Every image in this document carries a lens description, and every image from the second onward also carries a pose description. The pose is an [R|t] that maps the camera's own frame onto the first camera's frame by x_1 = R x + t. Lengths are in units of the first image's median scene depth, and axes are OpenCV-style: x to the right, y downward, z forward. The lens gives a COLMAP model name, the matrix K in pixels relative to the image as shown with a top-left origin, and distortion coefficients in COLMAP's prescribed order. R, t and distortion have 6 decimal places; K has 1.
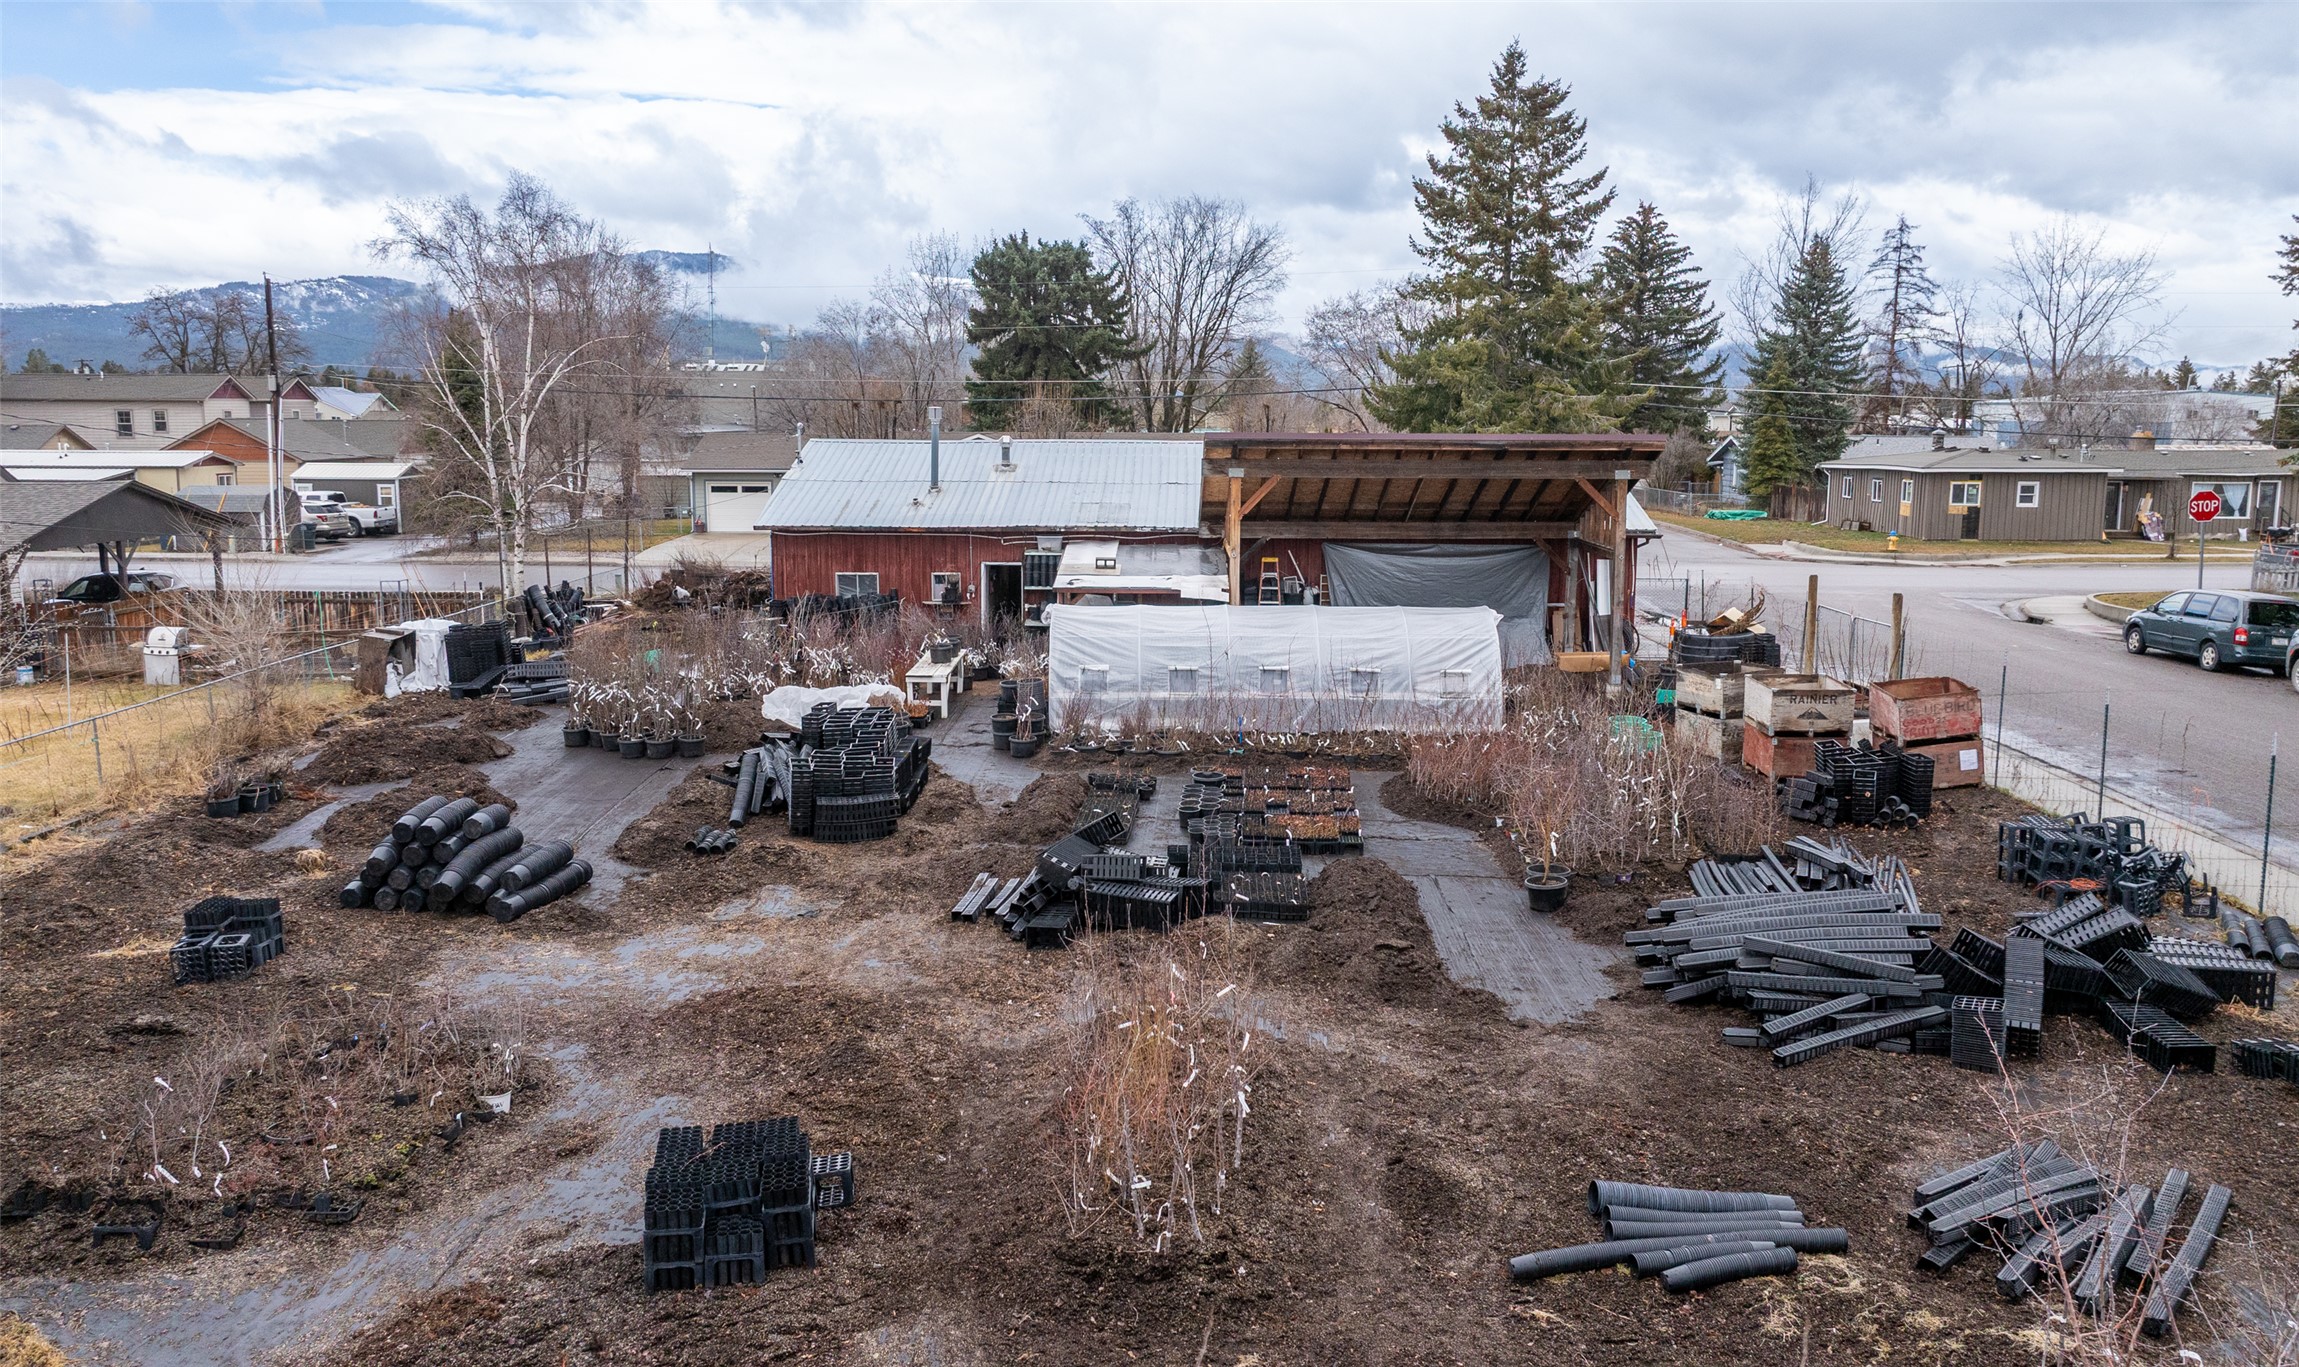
lens RADIAL K [[1670.0, 0, 1149.5], [0, 1670.0, 683.5], [0, 0, 1]] dist [0.009550, -0.063889]
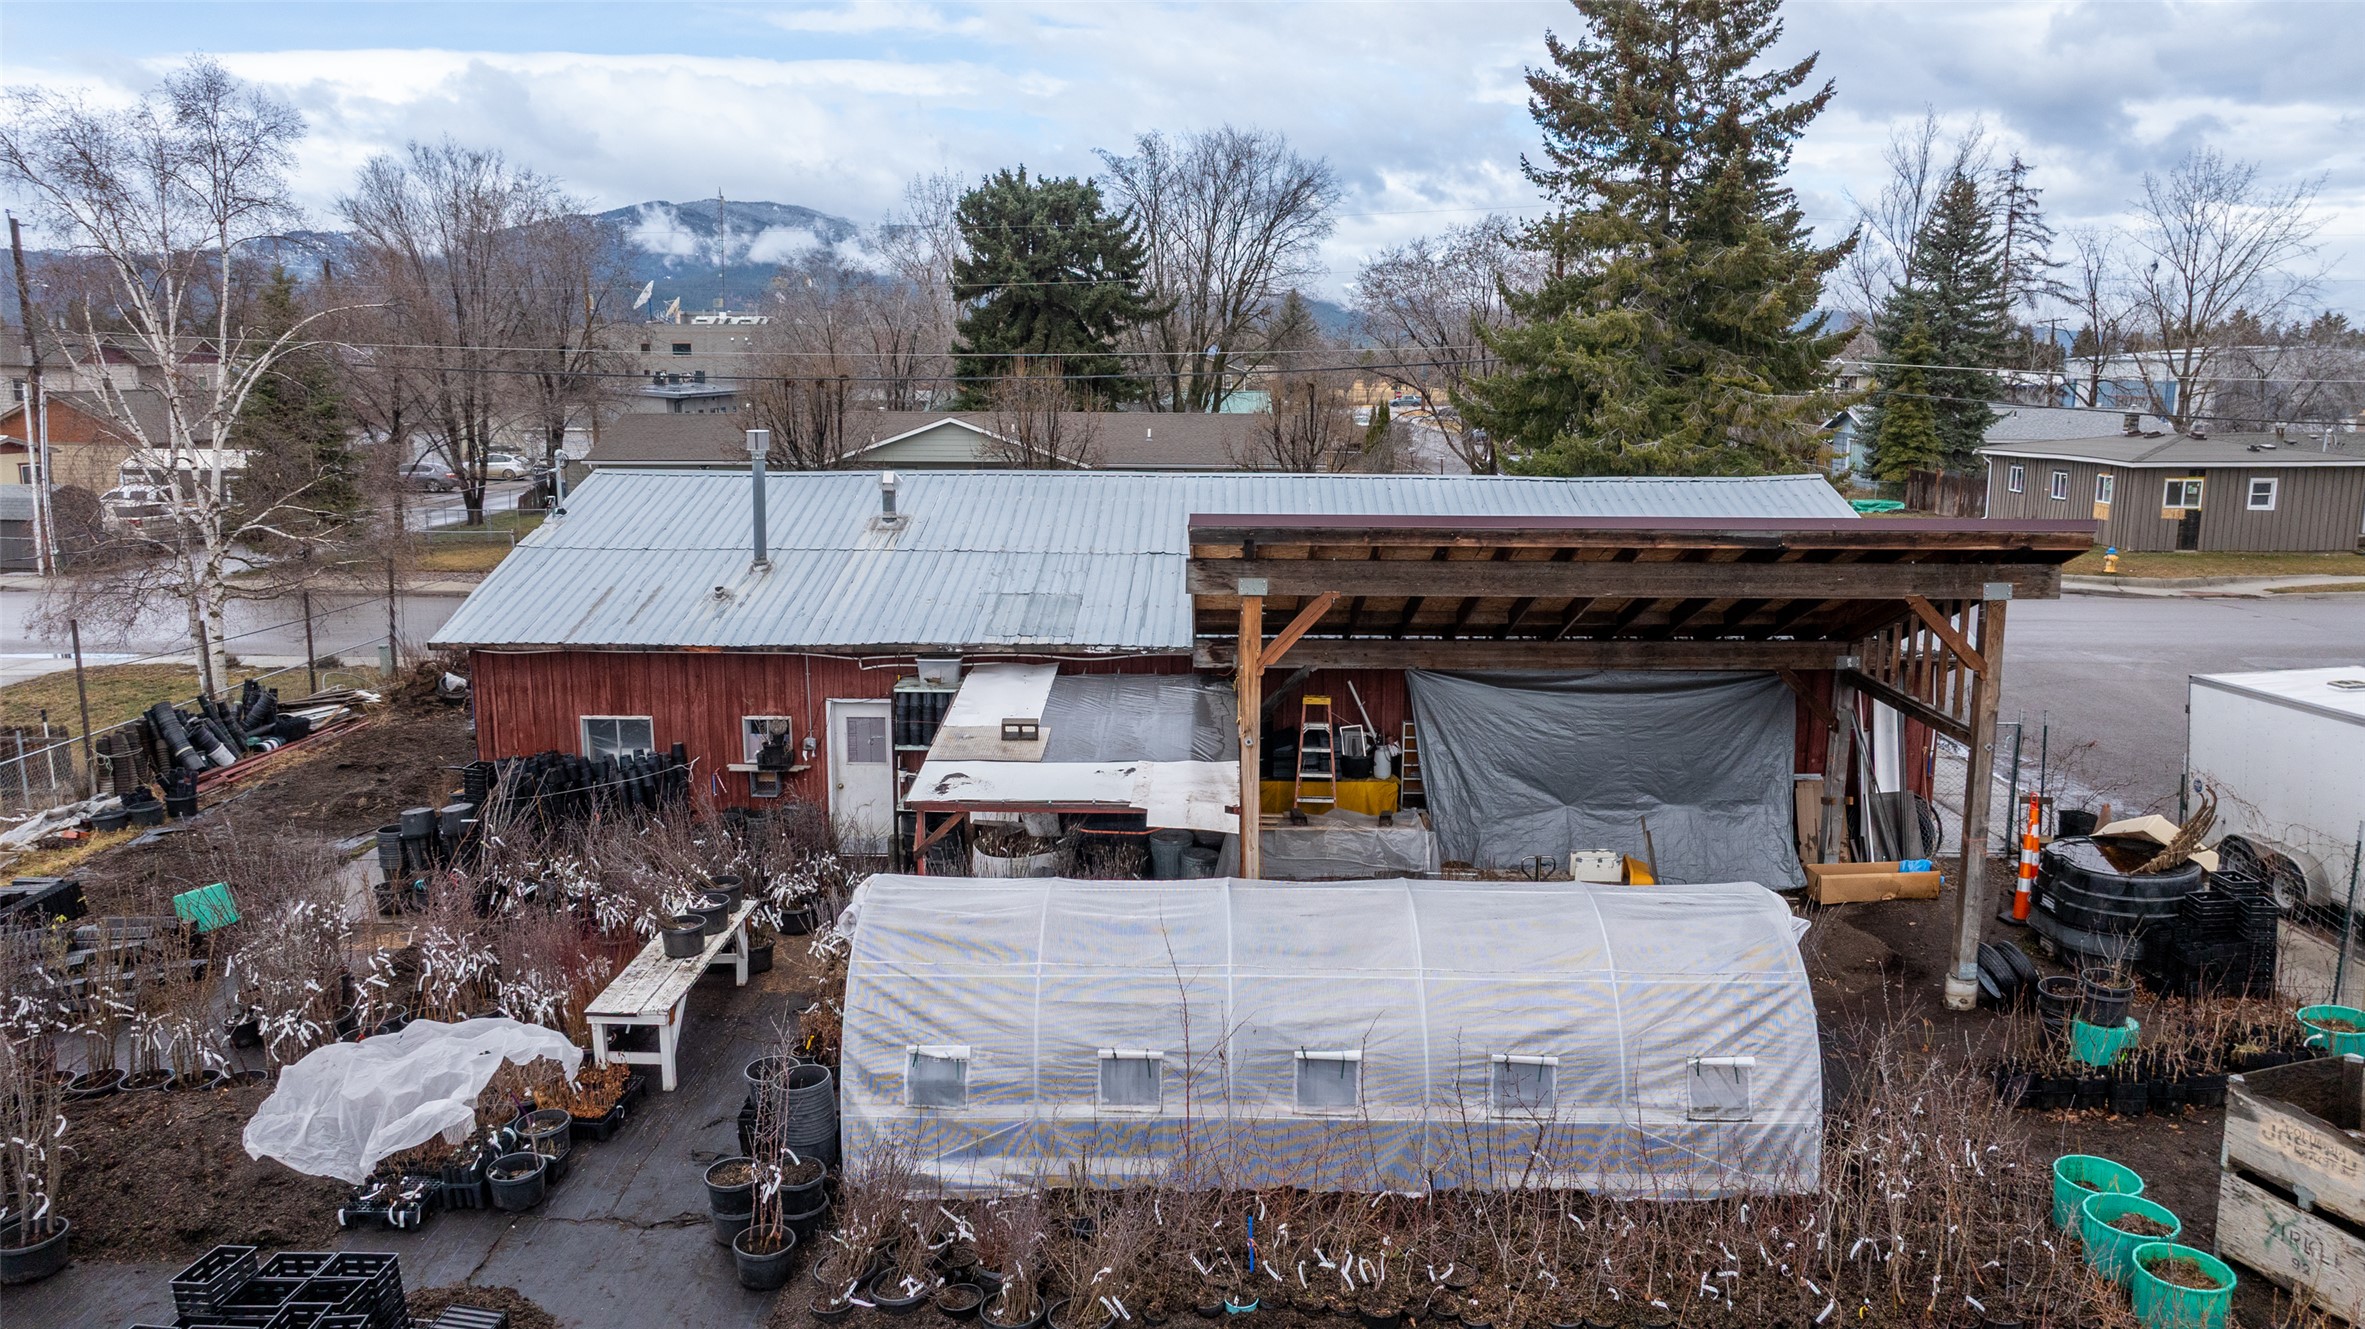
lens RADIAL K [[1658.2, 0, 1197.5], [0, 1658.2, 672.5], [0, 0, 1]] dist [-0.011808, 0.002329]
pose [[0.999998, -0.000175, 0.002167, 0.014348], [0.000121, 0.999687, 0.025027, -0.047860], [-0.002171, -0.025026, 0.999684, 0.206679]]
